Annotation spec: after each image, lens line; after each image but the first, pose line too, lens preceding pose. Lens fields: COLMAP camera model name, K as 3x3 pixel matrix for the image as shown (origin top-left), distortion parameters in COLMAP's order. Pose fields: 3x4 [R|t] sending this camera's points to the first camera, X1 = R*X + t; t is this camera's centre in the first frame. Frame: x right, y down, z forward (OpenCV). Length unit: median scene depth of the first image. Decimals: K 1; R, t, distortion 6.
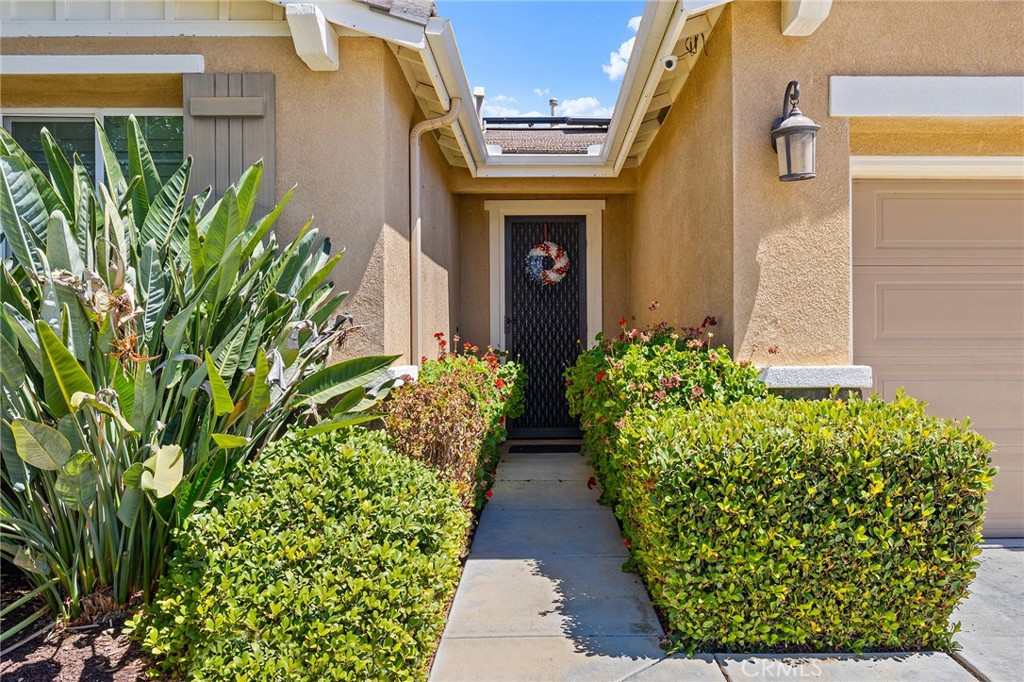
lens RADIAL K [[728.0, 0, 512.0], [0, 728.0, 341.0], [0, 0, 1]] dist [-0.003387, -0.000966]
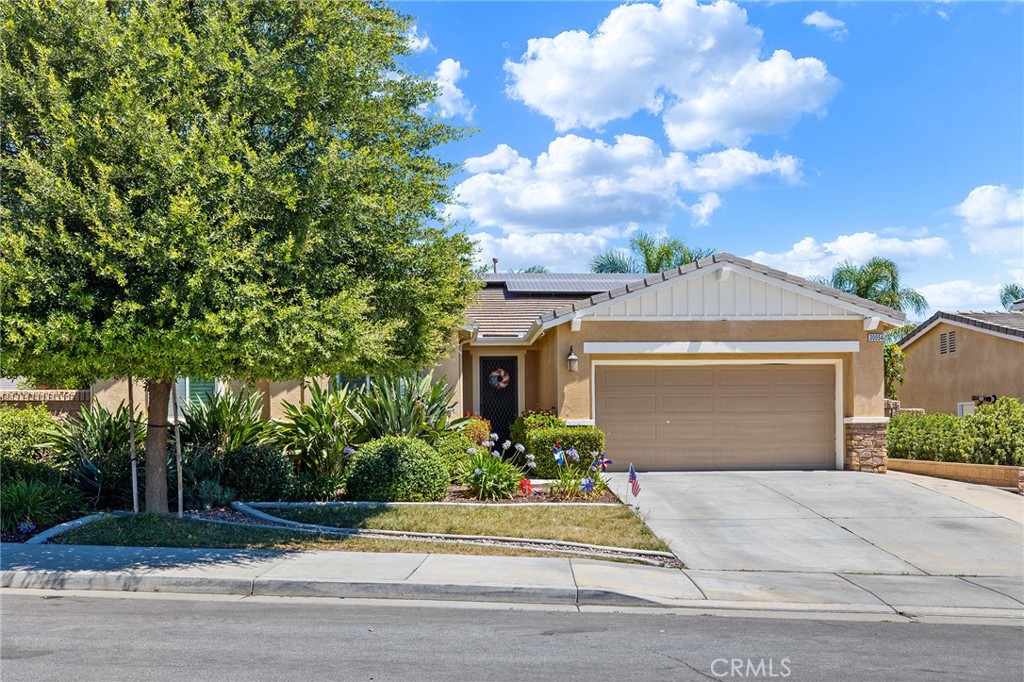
lens RADIAL K [[985.6, 0, 512.0], [0, 985.6, 341.0], [0, 0, 1]] dist [-0.000422, -0.000068]
pose [[0.994993, 0.010359, 0.099410, -0.425634], [-0.001864, 0.996365, -0.085170, 0.059974], [-0.099931, 0.084558, 0.991395, -3.924690]]
